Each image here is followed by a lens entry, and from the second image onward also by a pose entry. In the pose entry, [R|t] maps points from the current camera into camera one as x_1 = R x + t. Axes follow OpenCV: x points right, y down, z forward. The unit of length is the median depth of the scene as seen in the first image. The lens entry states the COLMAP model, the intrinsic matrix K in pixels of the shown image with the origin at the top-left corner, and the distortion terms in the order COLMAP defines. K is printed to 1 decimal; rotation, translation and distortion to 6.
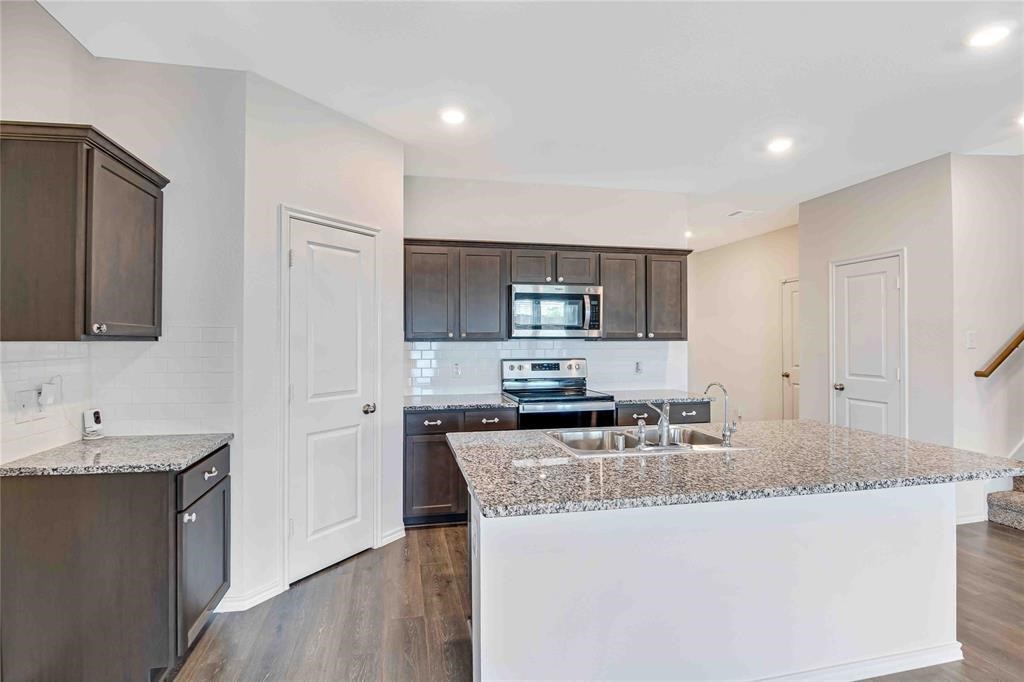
lens RADIAL K [[500.8, 0, 497.0], [0, 500.8, 335.9], [0, 0, 1]] dist [-0.017541, -0.000538]
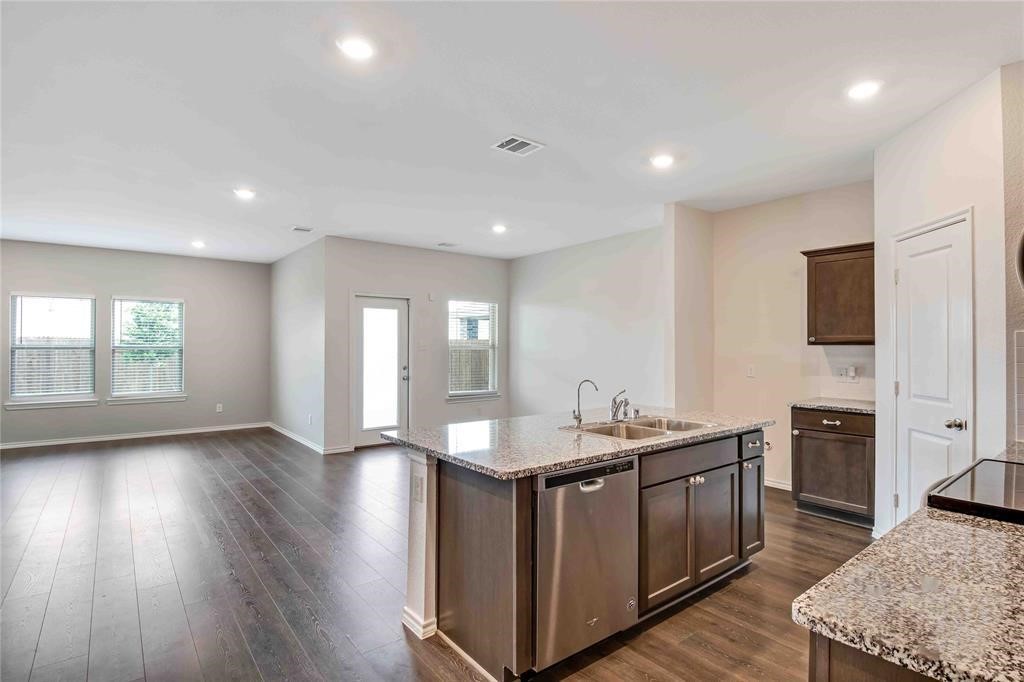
lens RADIAL K [[535.5, 0, 512.0], [0, 535.5, 341.0], [0, 0, 1]] dist [-0.003029, -0.000246]
pose [[-0.898658, -0.000851, -0.438649, 0.653528], [0.005836, 0.999886, -0.013895, 0.007249], [0.438611, -0.015047, -0.898551, 1.142650]]
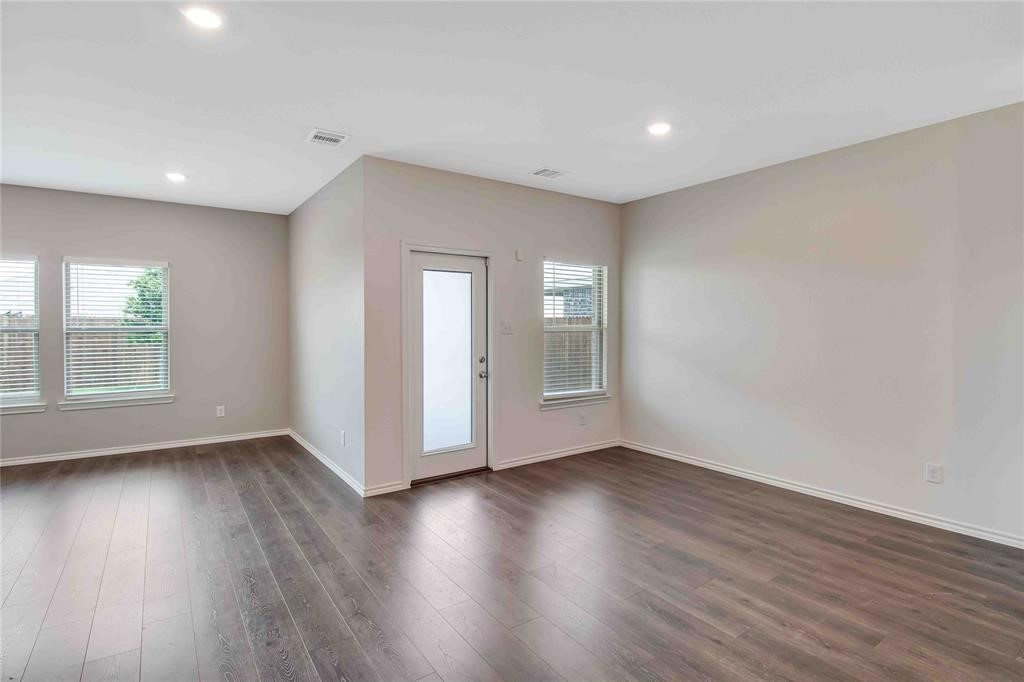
lens RADIAL K [[526.7, 0, 531.4], [0, 526.7, 338.6], [0, 0, 1]] dist [0.003564, 0.000115]
pose [[-0.905719, 0.015604, -0.423591, 0.592313], [0.006883, 0.999732, 0.022111, -0.003597], [0.423823, 0.017111, -0.905583, 0.498422]]
